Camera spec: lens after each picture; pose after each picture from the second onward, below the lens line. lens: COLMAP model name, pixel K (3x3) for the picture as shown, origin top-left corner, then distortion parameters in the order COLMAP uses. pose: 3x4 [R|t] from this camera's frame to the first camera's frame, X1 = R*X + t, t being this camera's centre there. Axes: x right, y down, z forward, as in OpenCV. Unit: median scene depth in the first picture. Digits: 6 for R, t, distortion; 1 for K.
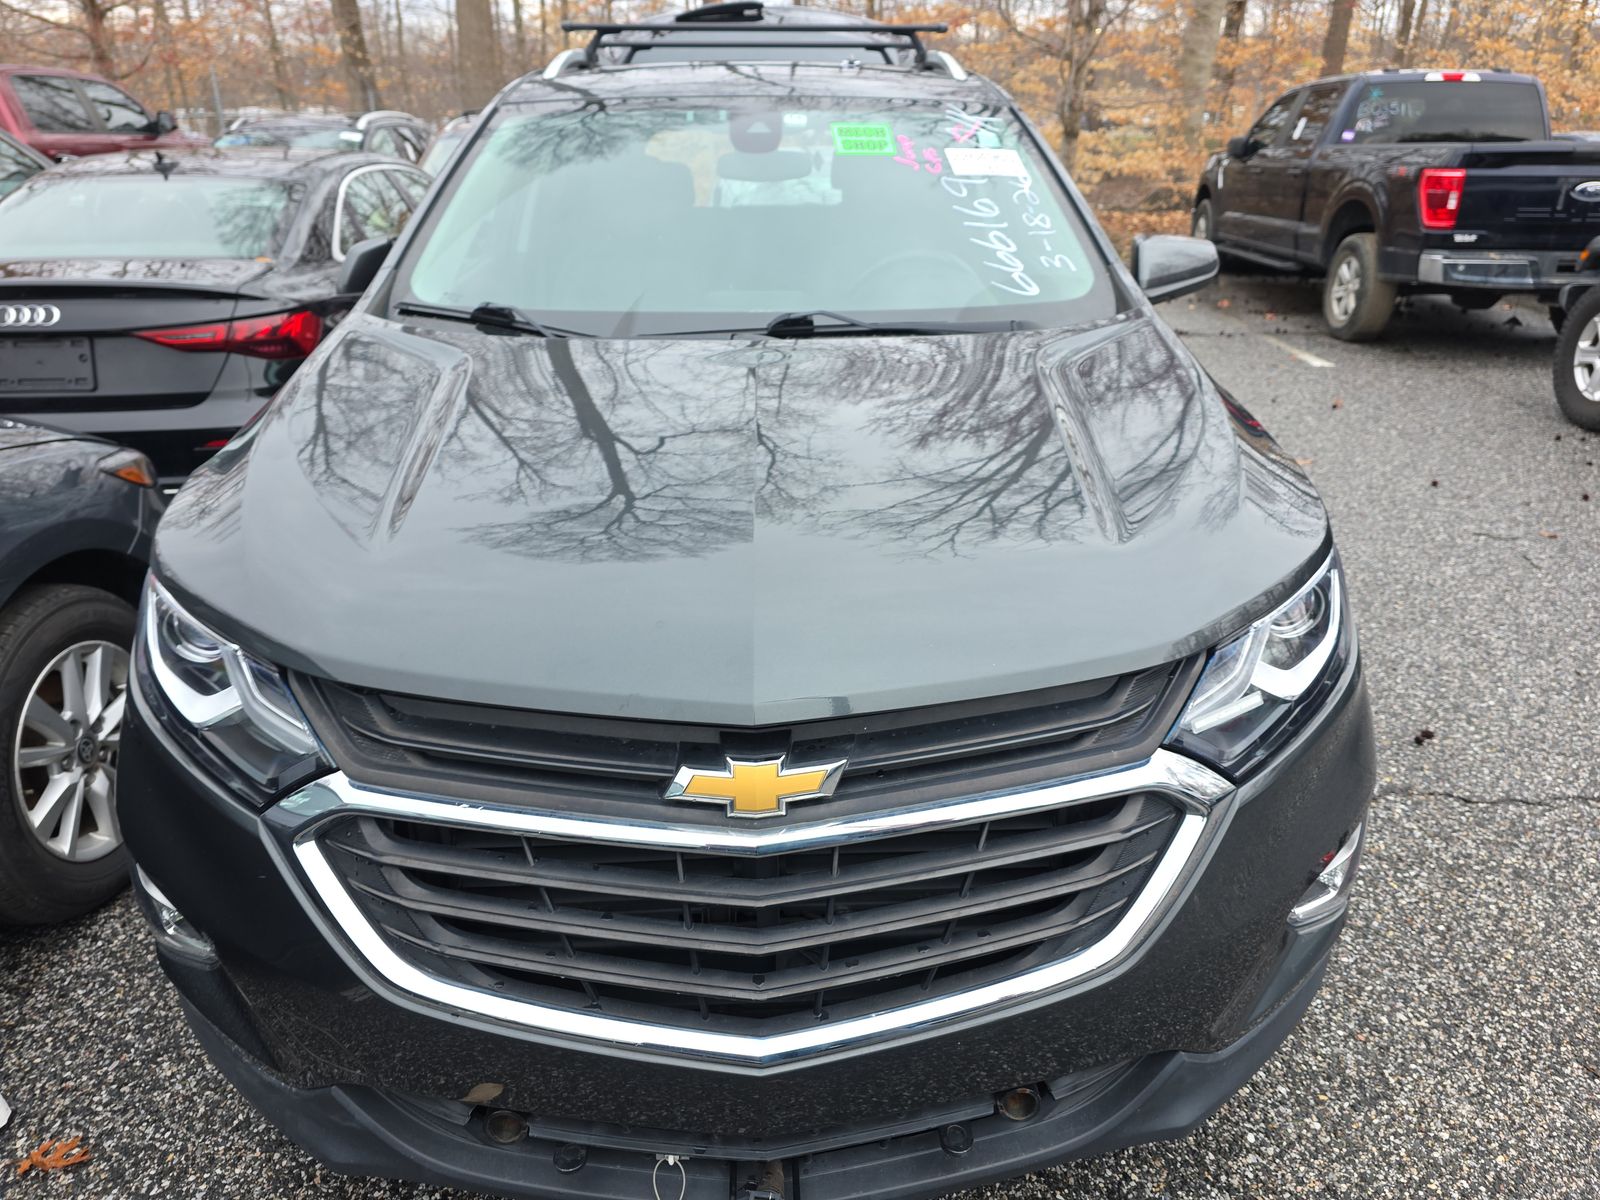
lens RADIAL K [[1061.0, 0, 804.0], [0, 1061.0, 583.5], [0, 0, 1]] dist [0.057767, -0.039776]
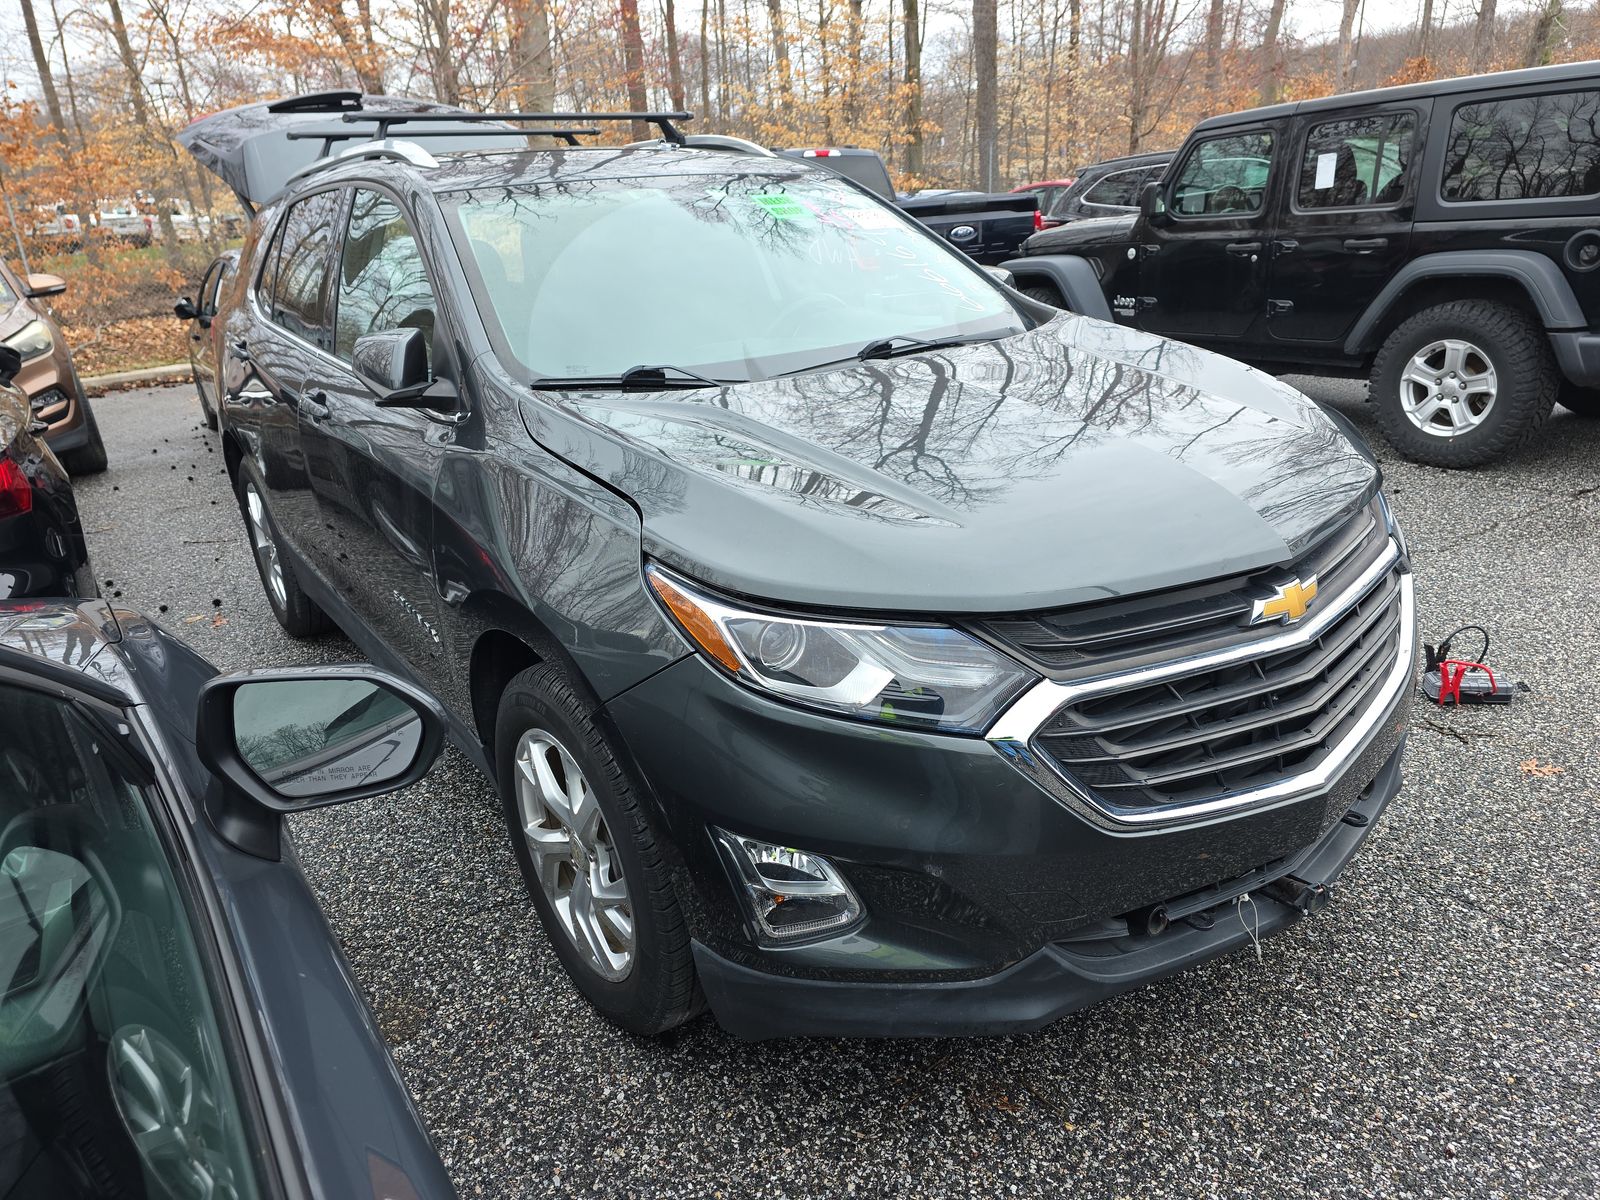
lens RADIAL K [[1061.0, 0, 804.0], [0, 1061.0, 583.5], [0, 0, 1]] dist [0.057767, -0.039776]
pose [[0.841587, -0.228342, 0.489480, -0.741691], [0.259900, 0.965629, 0.003607, -0.008807], [-0.473480, 0.124180, 0.872007, 0.002399]]
